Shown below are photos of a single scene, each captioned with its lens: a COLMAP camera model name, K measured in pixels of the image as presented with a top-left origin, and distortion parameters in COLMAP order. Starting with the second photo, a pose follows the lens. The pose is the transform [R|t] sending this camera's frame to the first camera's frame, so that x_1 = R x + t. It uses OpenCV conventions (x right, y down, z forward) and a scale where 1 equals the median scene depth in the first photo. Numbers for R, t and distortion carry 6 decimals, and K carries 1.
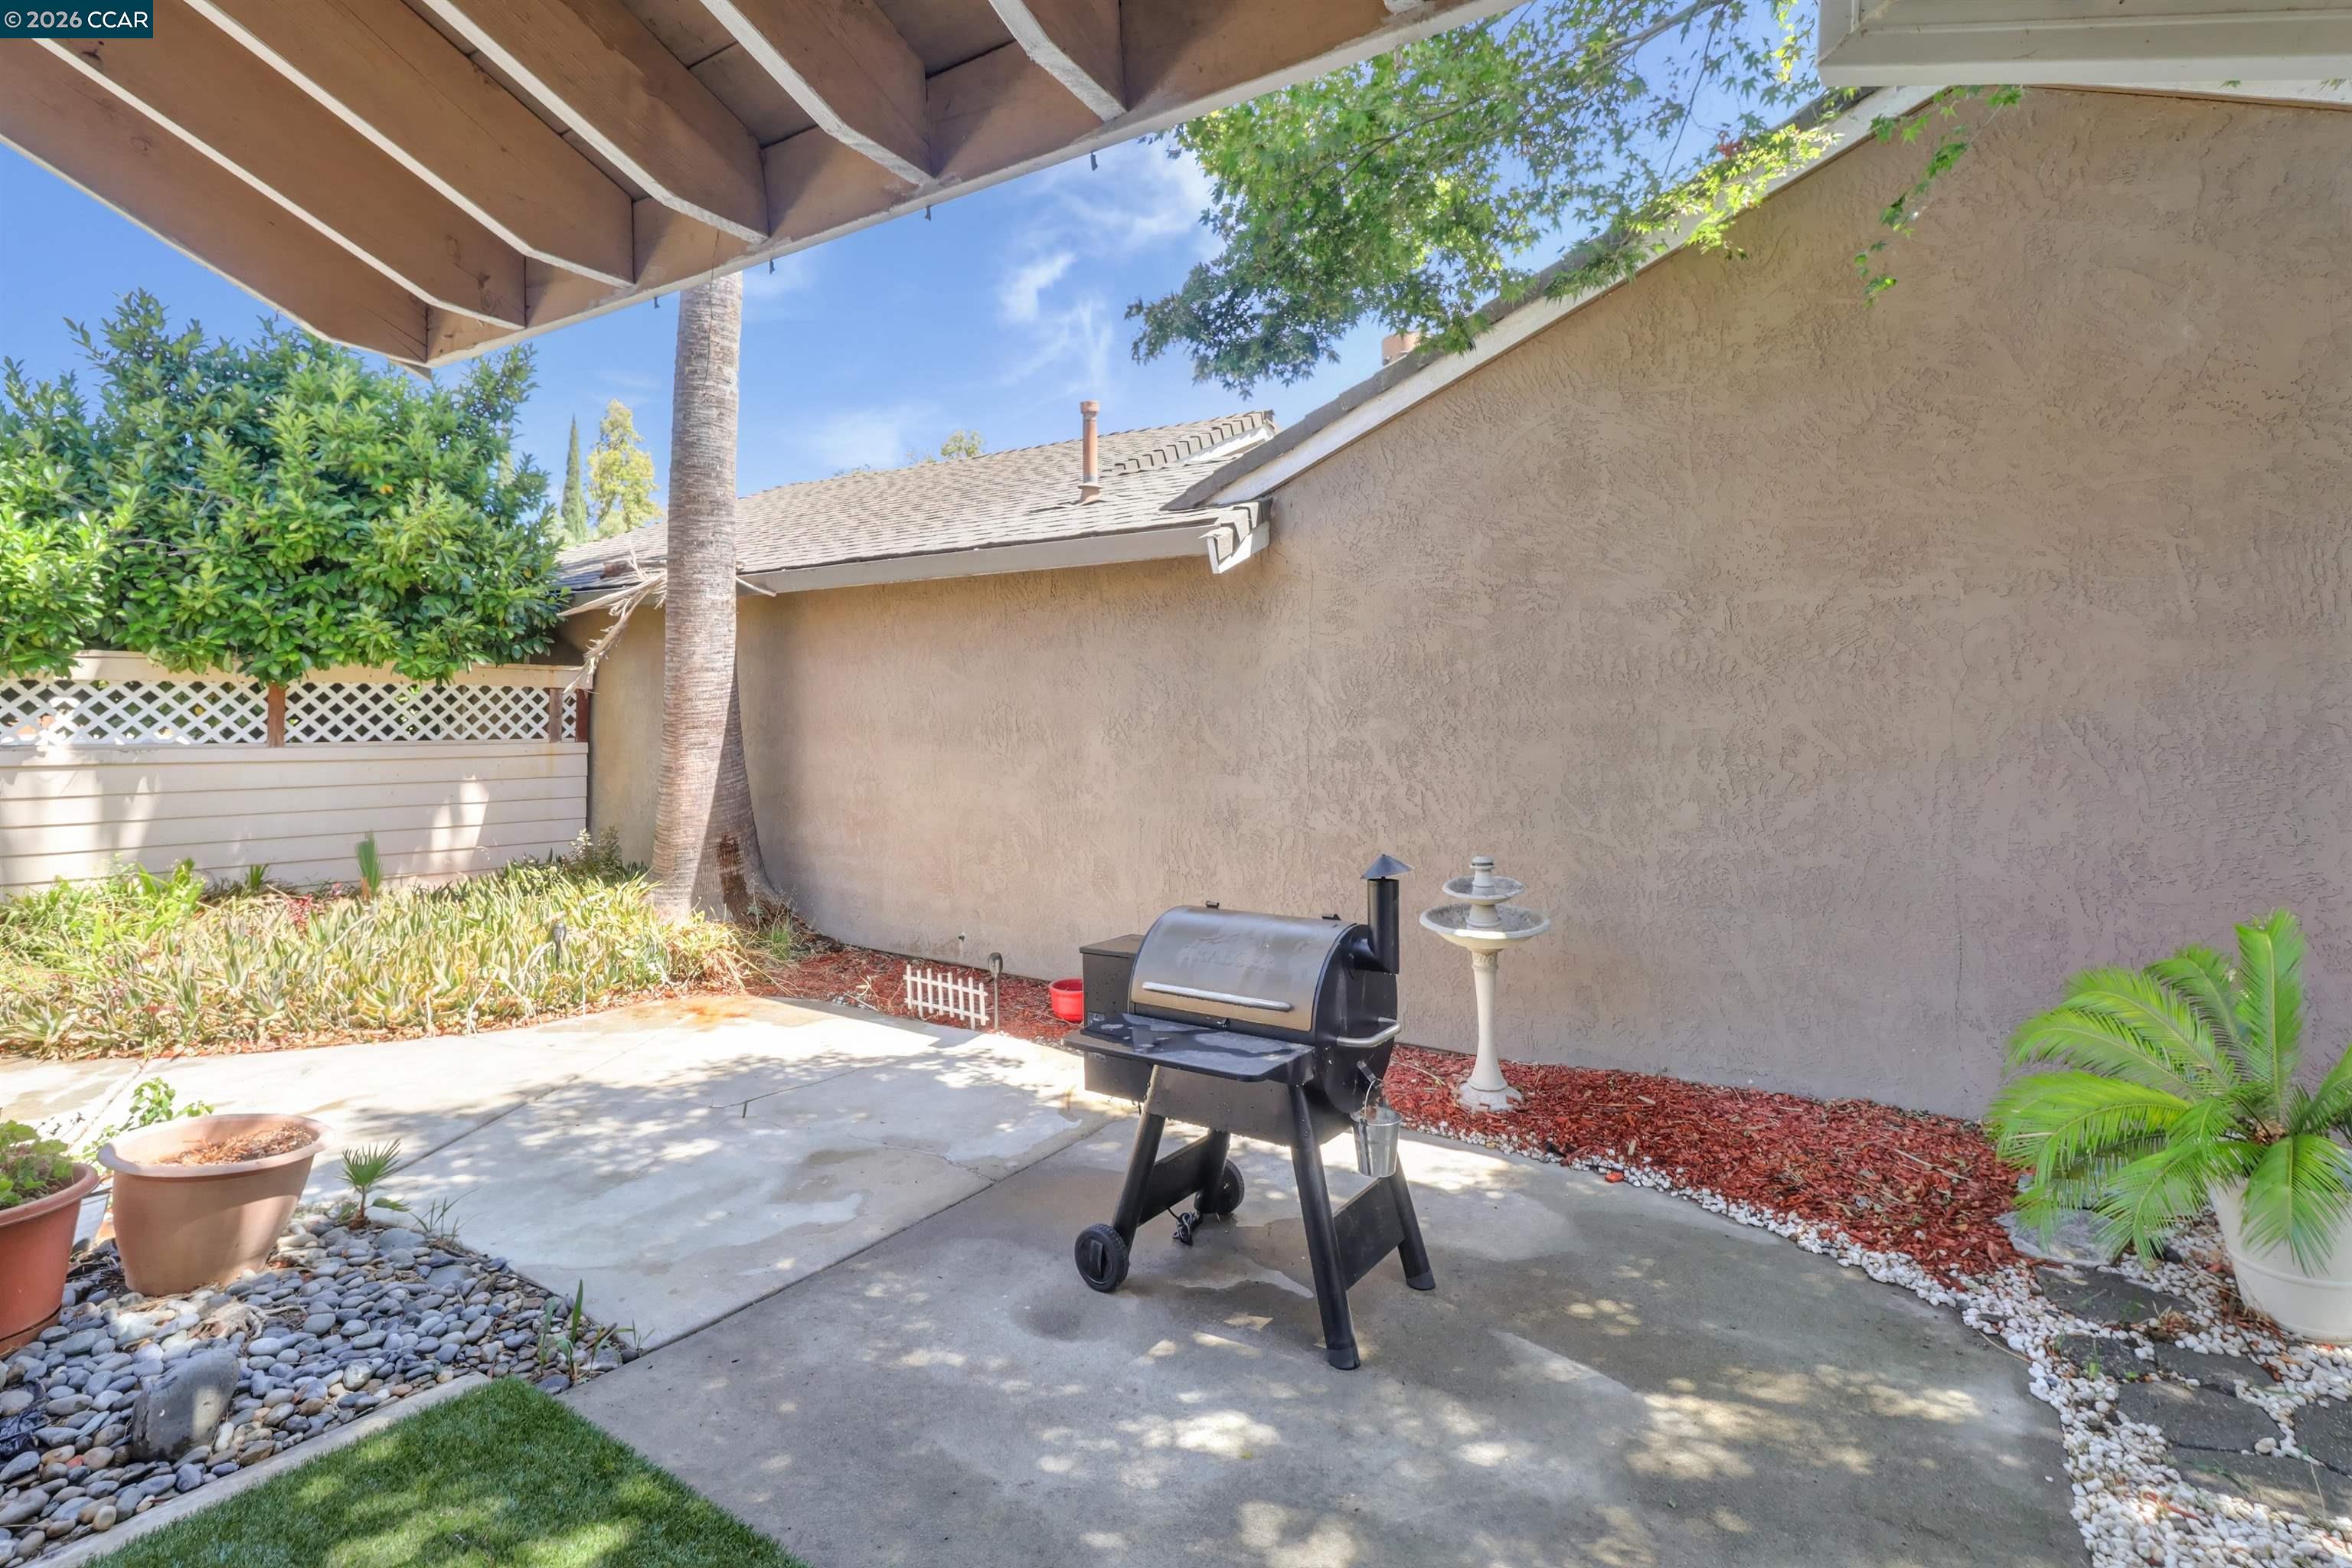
lens RADIAL K [[1134.3, 0, 1178.0], [0, 1134.3, 702.7], [0, 0, 1]] dist [0.003351, 0.000047]
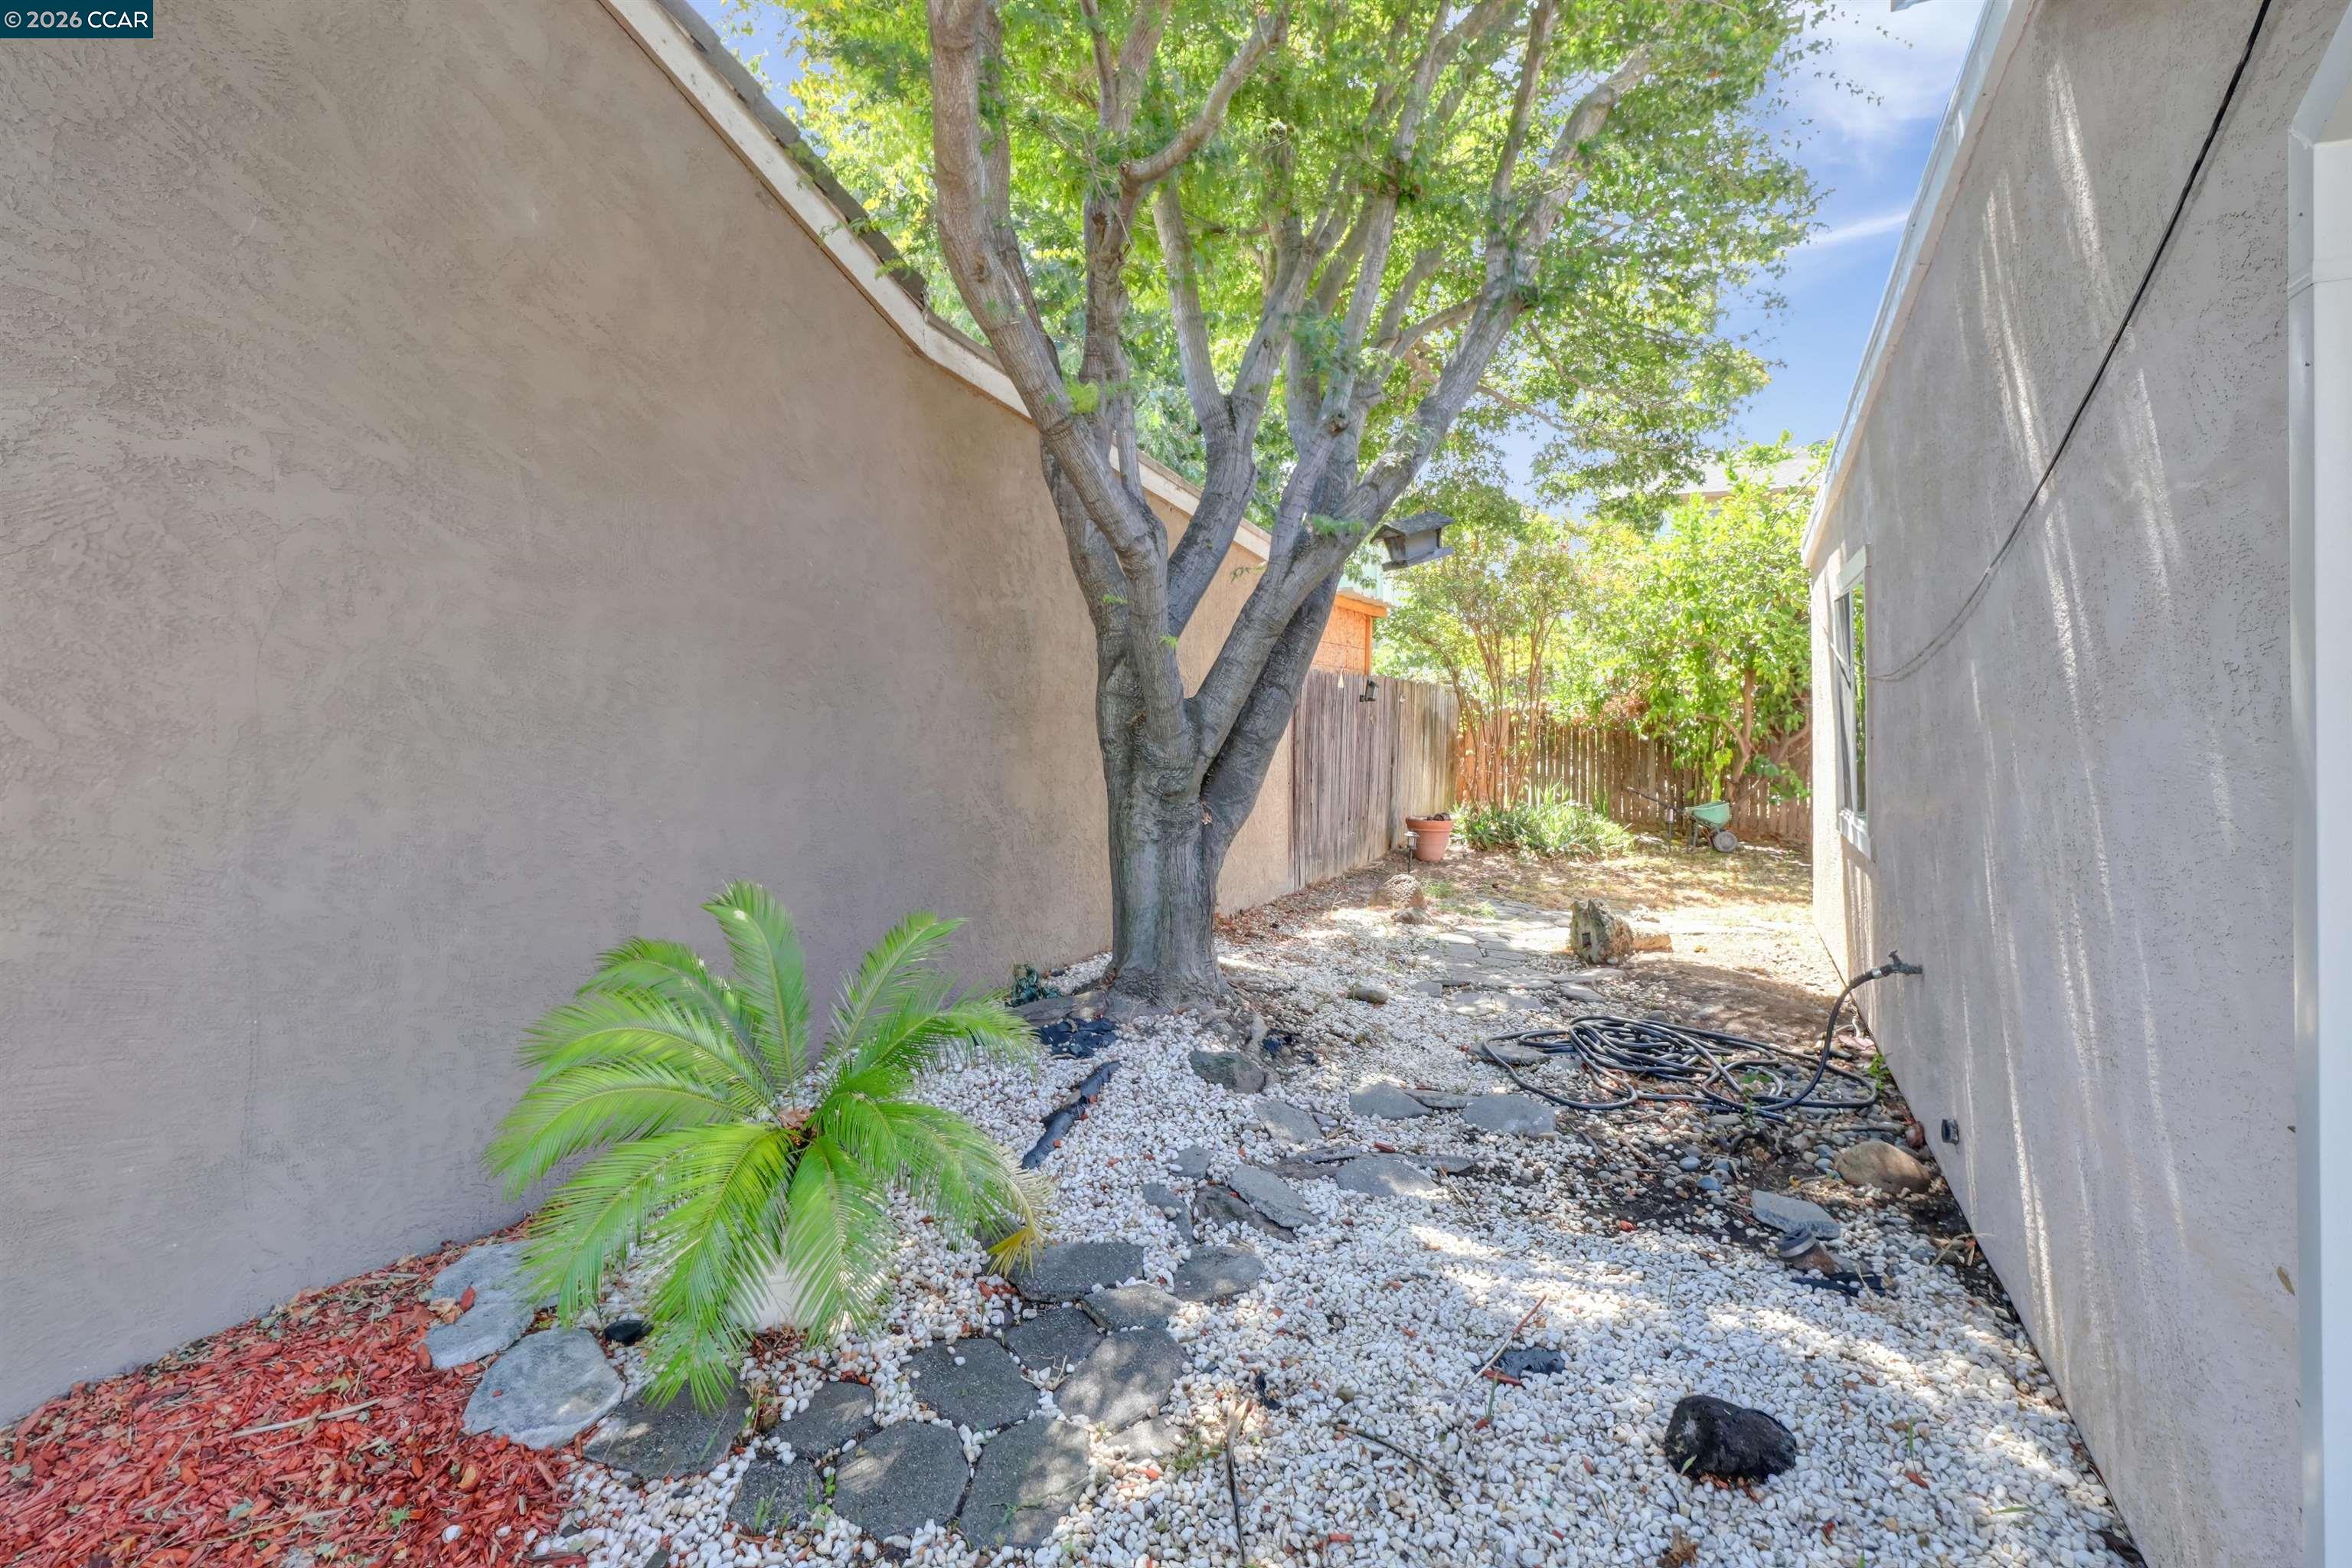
lens RADIAL K [[1097.9, 0, 1178.1], [0, 1097.9, 680.8], [0, 0, 1]] dist [-0.001775, -0.000515]
pose [[-0.142771, 0.012536, 0.989676, 0.020091], [-0.017825, 0.999725, -0.015235, 0.018724], [-0.989595, -0.019816, -0.142509, 0.571444]]
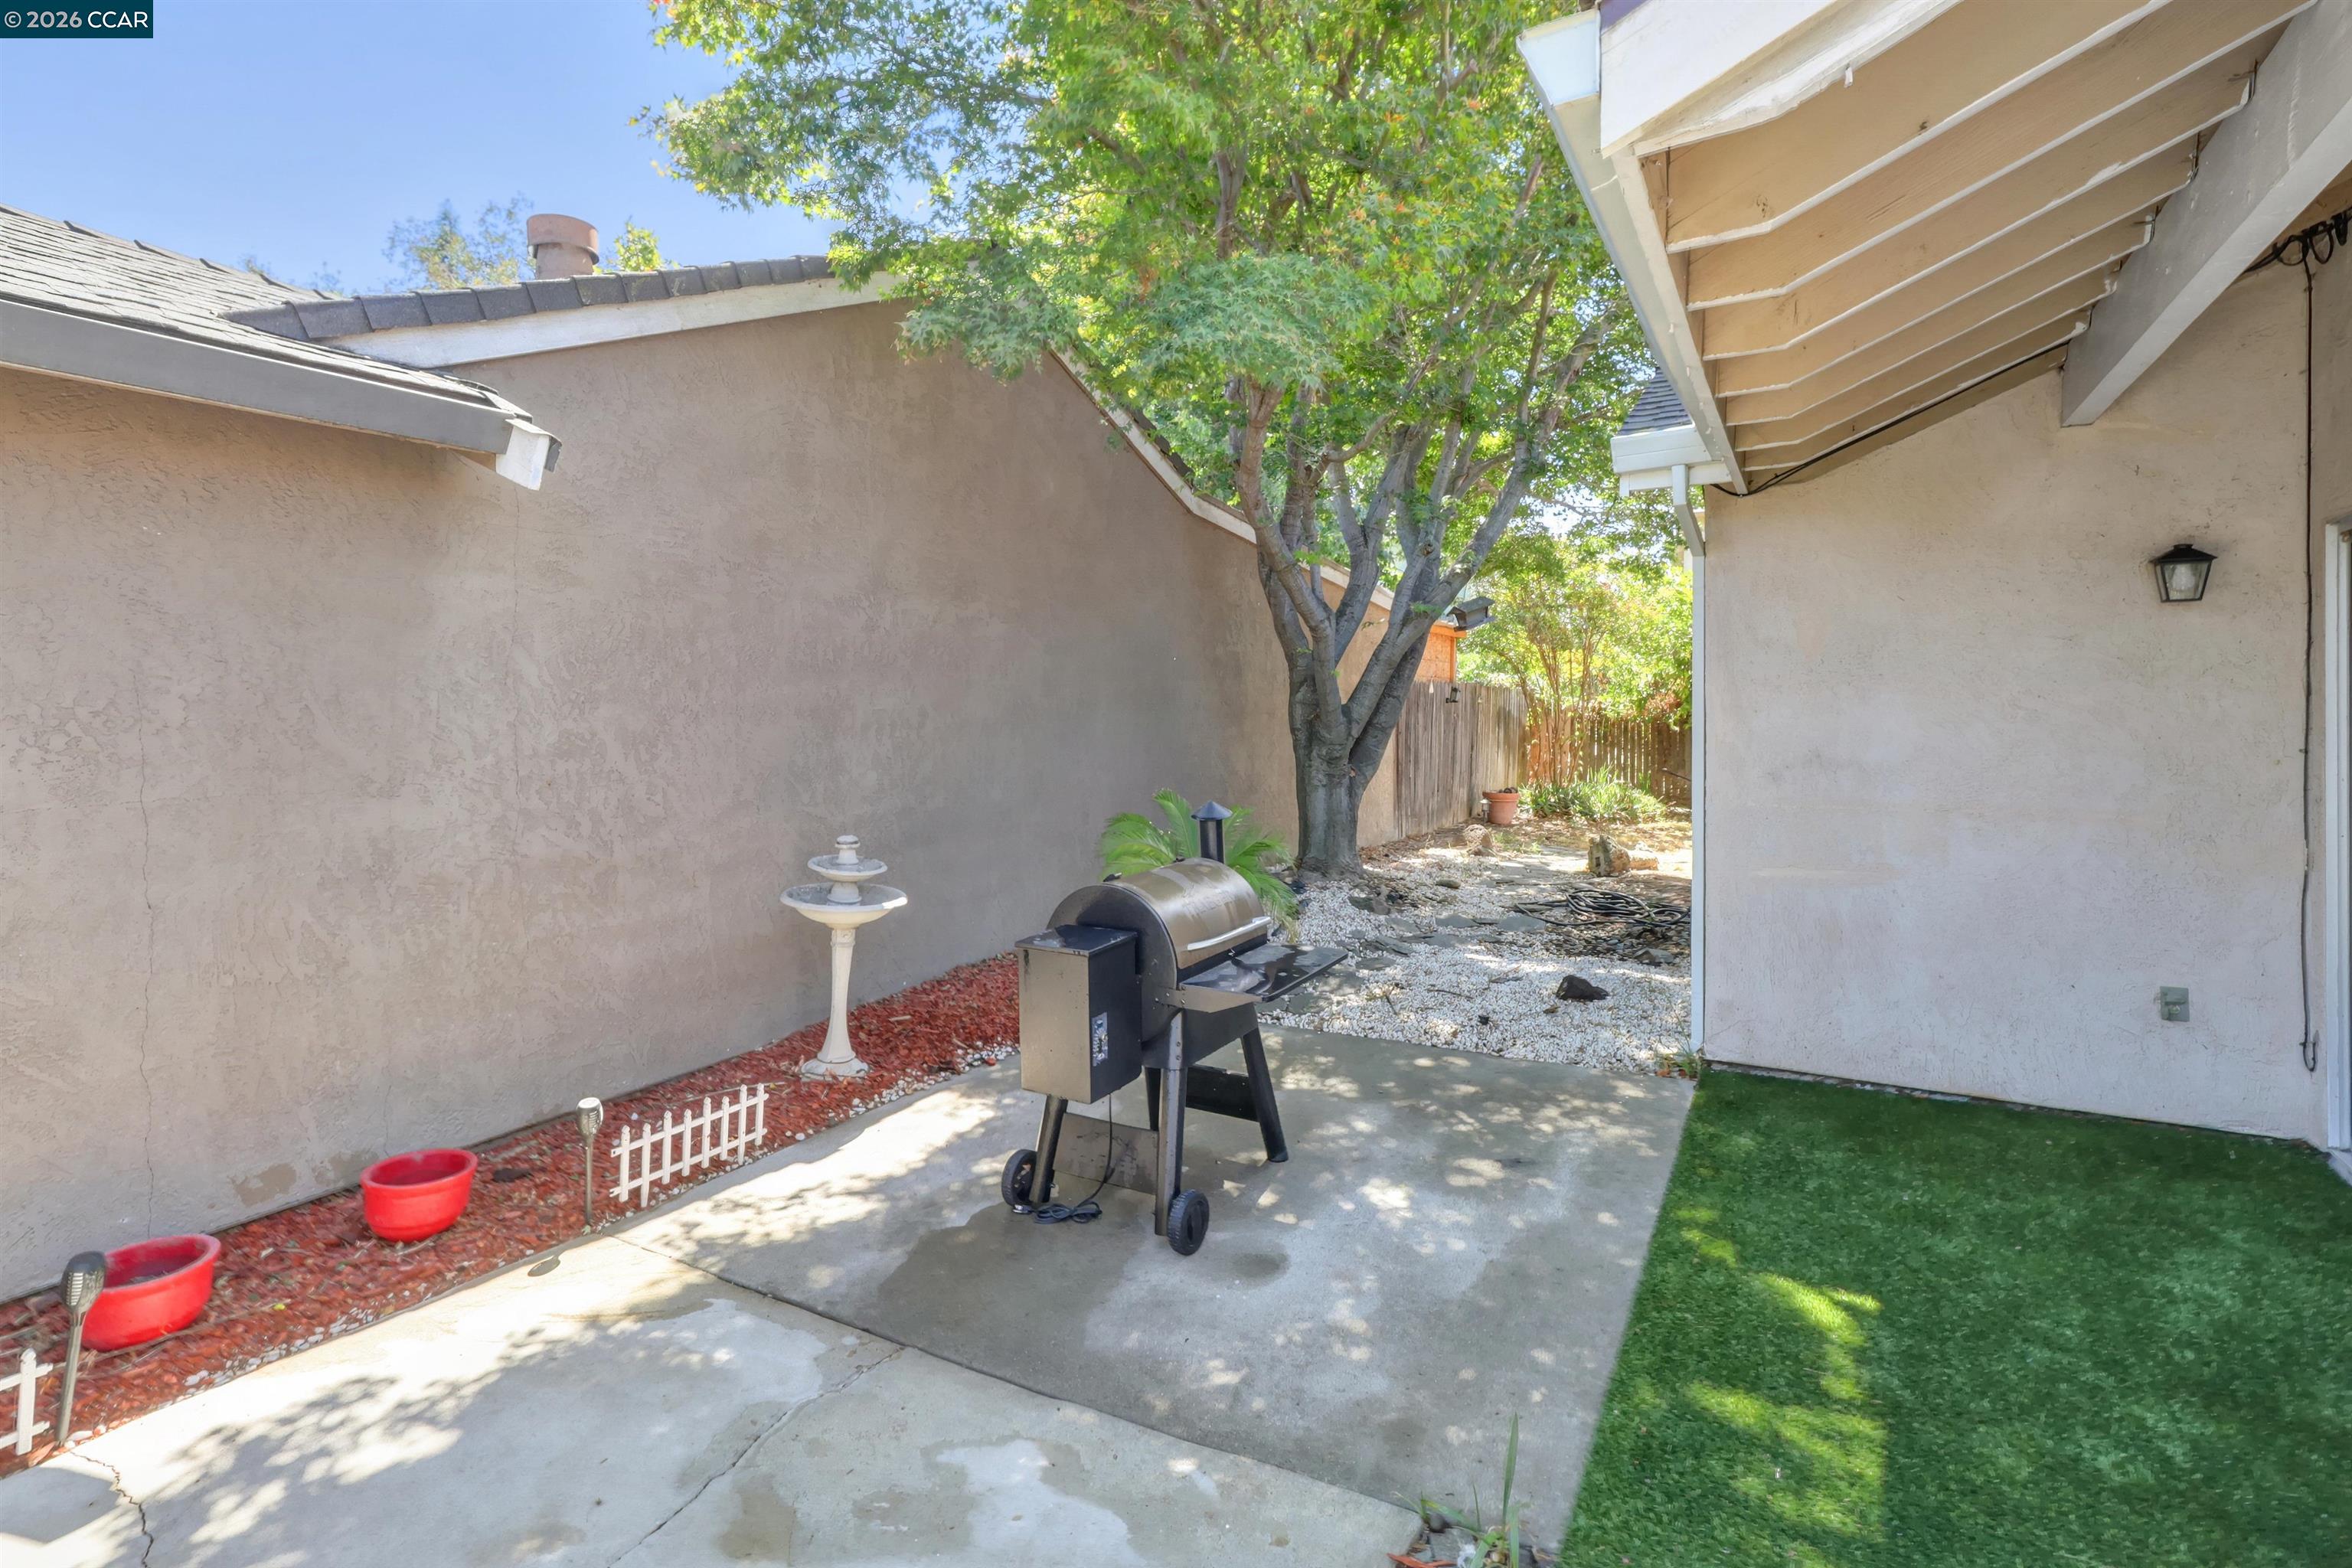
lens RADIAL K [[1110.9, 0, 1185.1], [0, 1110.9, 724.6], [0, 0, 1]] dist [0.000906, -0.000401]
pose [[-0.070390, -0.027056, 0.997153, -0.801936], [-0.008357, 0.999613, 0.026533, 0.005292], [-0.997485, -0.006466, -0.070589, 0.812175]]
